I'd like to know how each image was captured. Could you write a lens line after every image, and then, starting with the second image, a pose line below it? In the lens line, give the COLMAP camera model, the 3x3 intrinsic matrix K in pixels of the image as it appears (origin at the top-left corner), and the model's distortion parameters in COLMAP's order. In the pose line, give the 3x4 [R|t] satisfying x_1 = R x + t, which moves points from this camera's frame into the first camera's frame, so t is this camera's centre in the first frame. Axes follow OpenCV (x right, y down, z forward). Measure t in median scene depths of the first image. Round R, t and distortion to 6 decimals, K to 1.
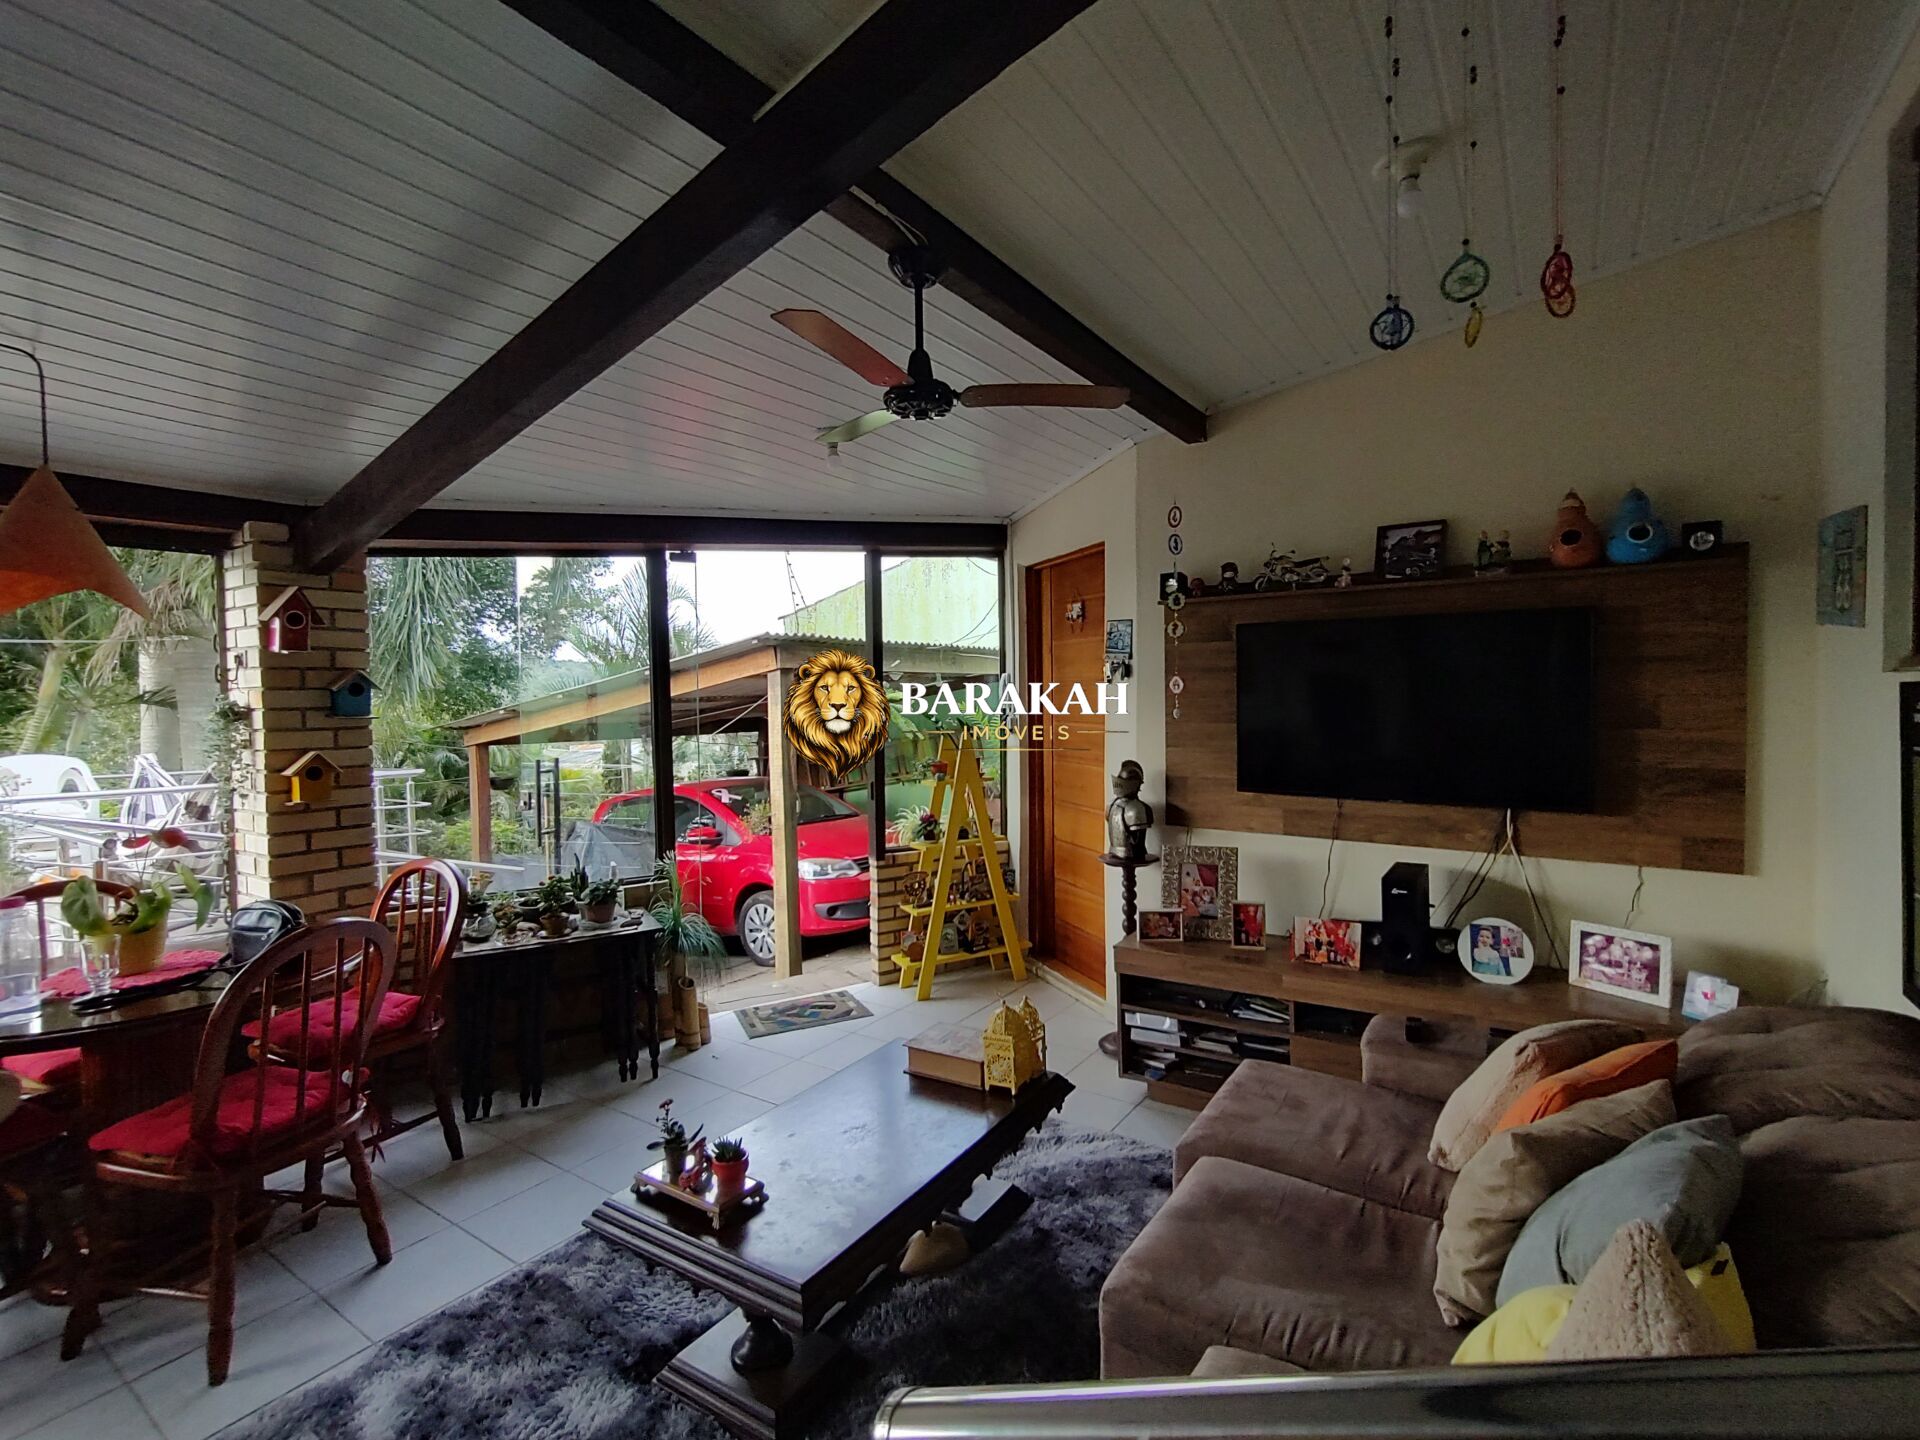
lens RADIAL K [[871.5, 0, 966.8], [0, 871.5, 721.9], [0, 0, 1]] dist [-0.001557, 0.001725]
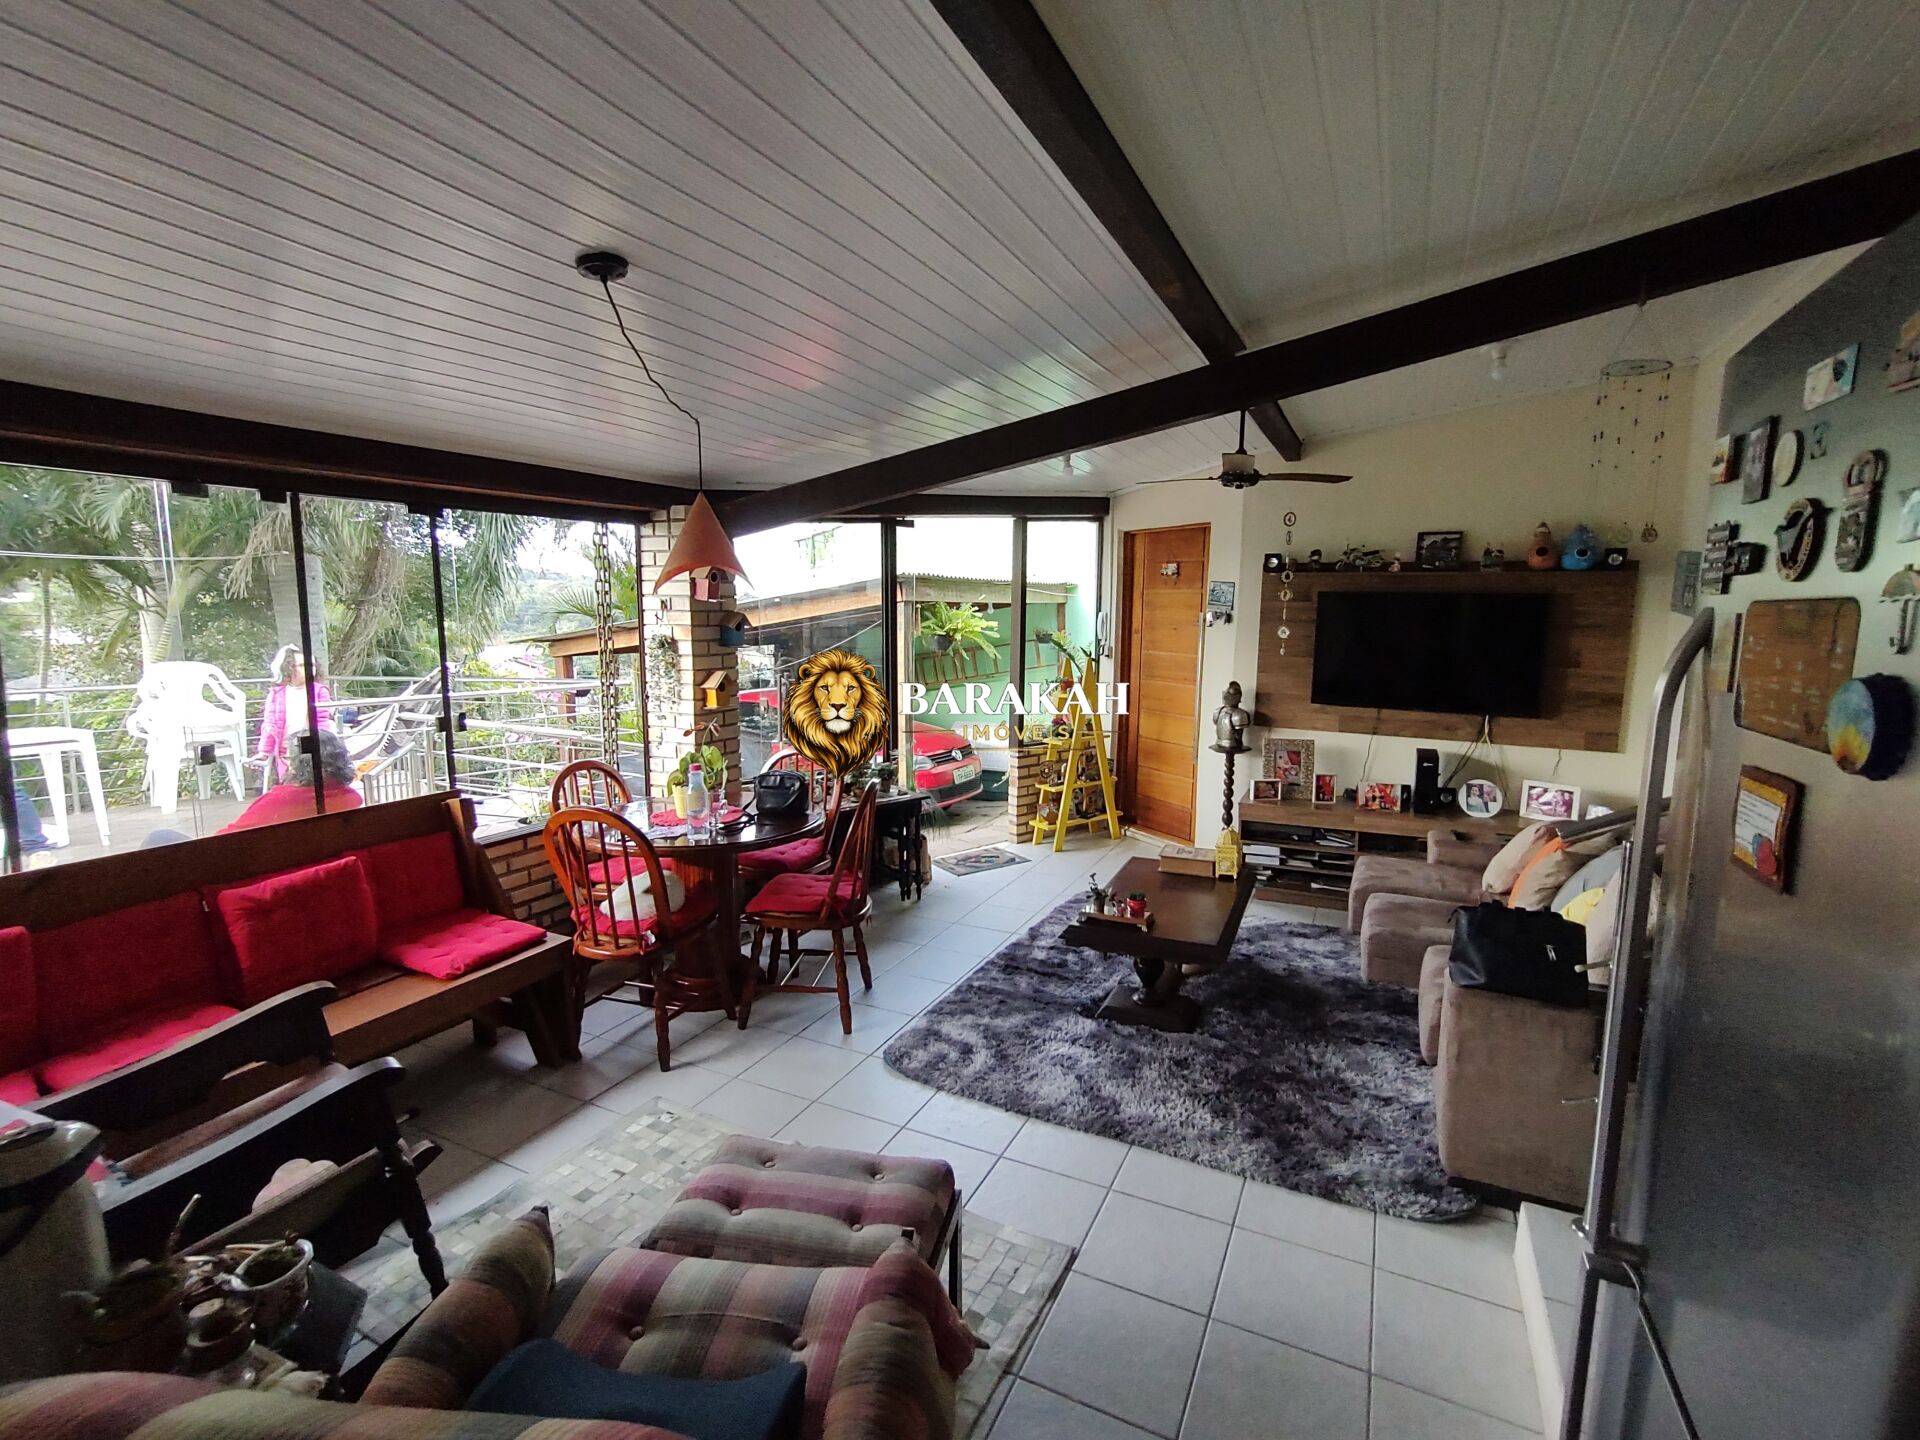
lens RADIAL K [[871.5, 0, 963.9], [0, 871.5, 723.8], [0, 0, 1]] dist [-0.001557, 0.001725]
pose [[0.989580, 0.002905, 0.143952, -0.552688], [-0.018343, 0.994193, 0.106039, -0.037156], [-0.142808, -0.107575, 0.983887, -0.443600]]
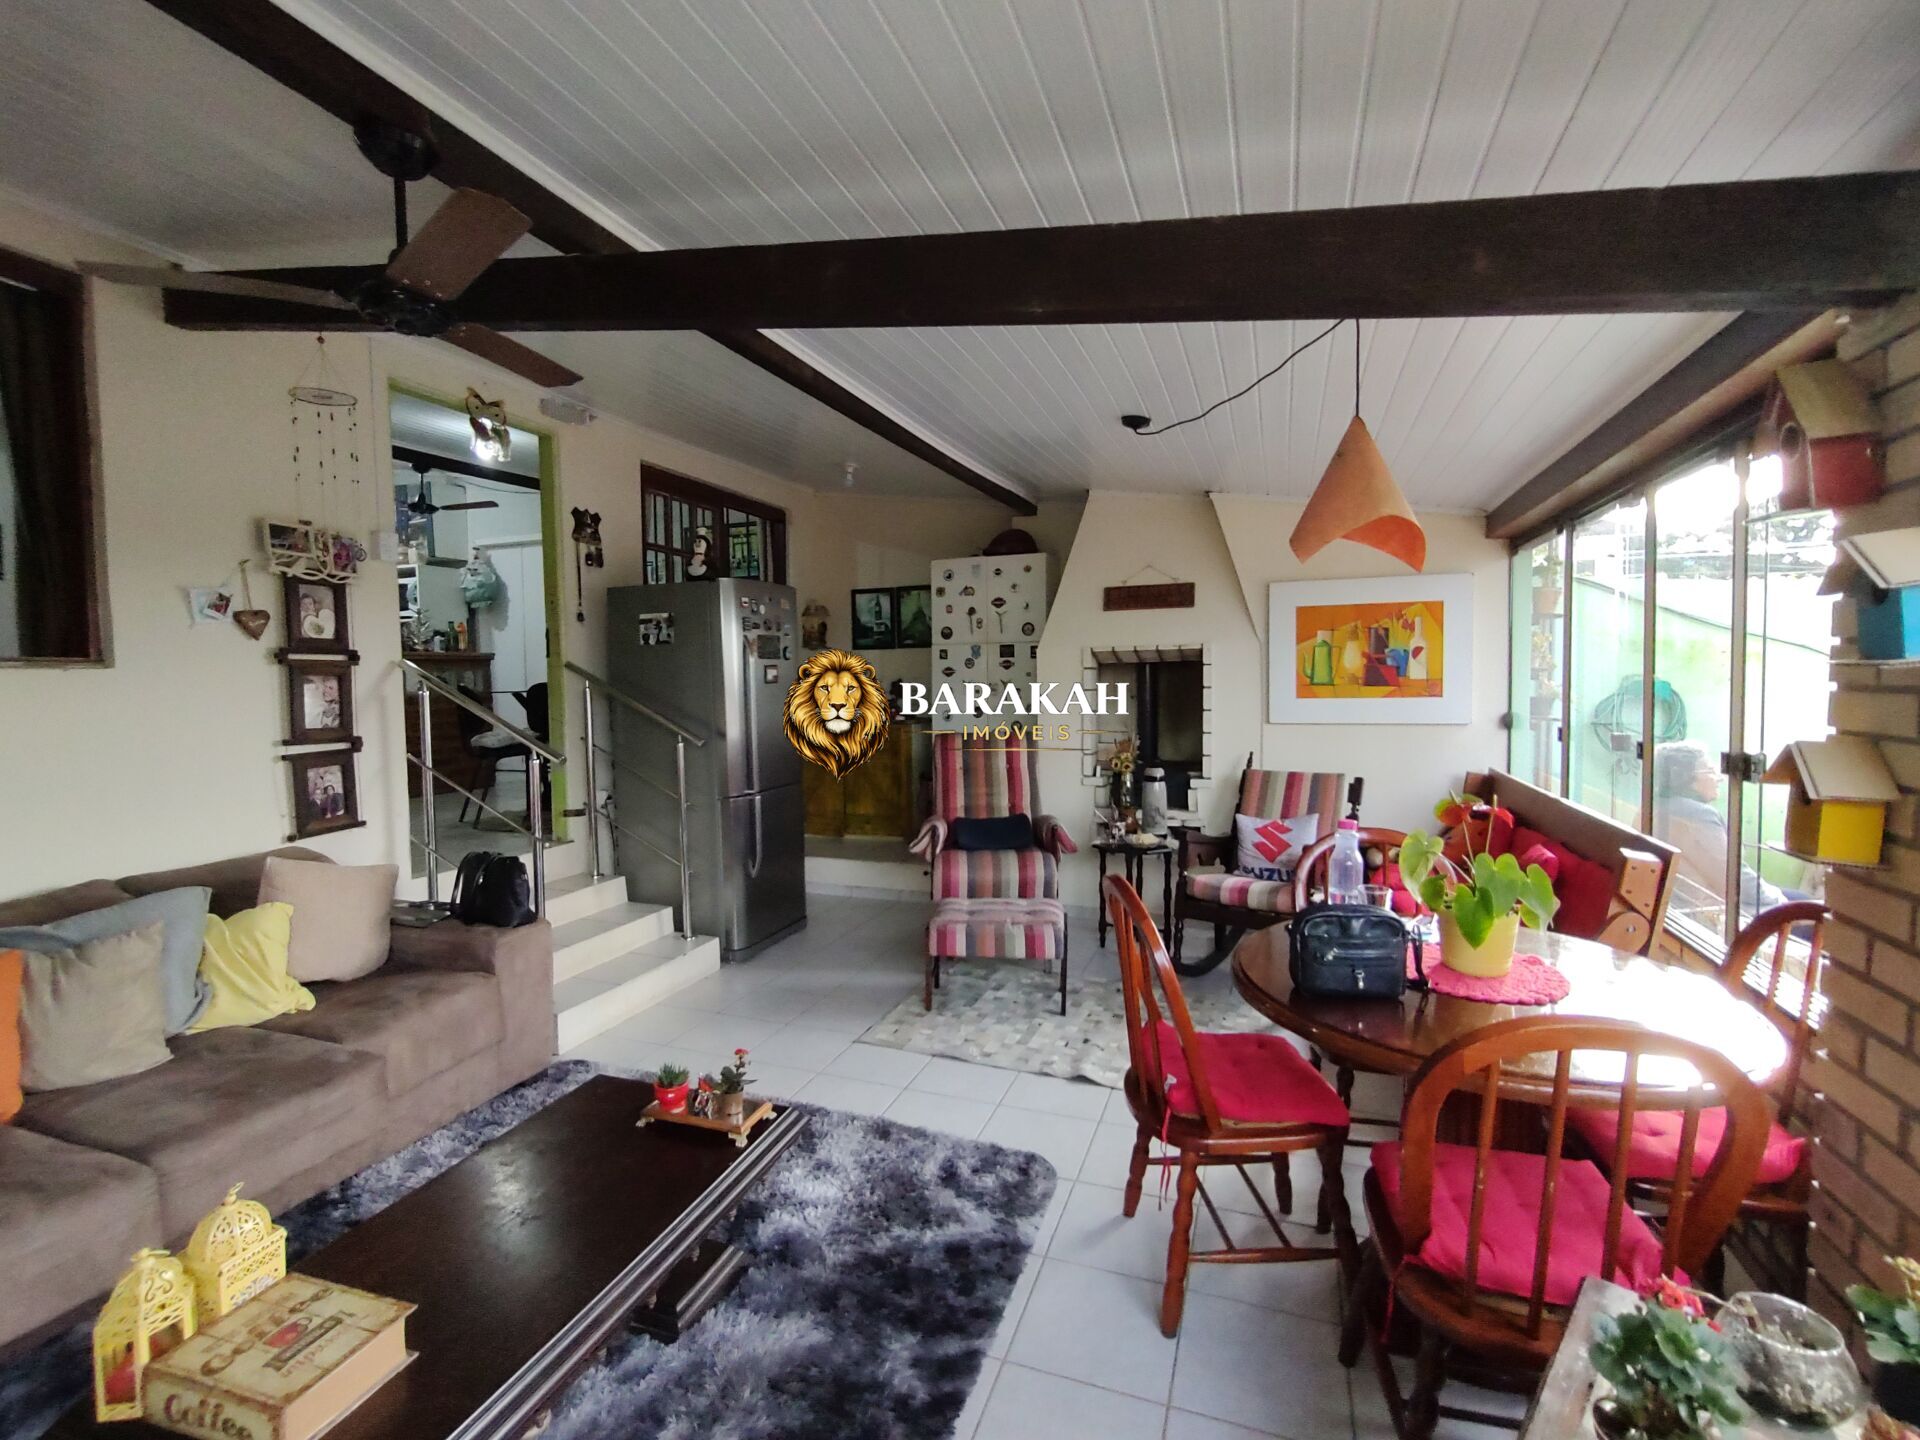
lens RADIAL K [[856.0, 0, 956.1], [0, 856.0, 717.1], [0, 0, 1]] dist [-0.005639, 0.003507]
pose [[-0.965974, 0.041545, -0.255280, -0.218867], [0.020728, 0.996275, 0.083702, -0.028346], [0.257807, 0.075562, -0.963237, 1.279136]]
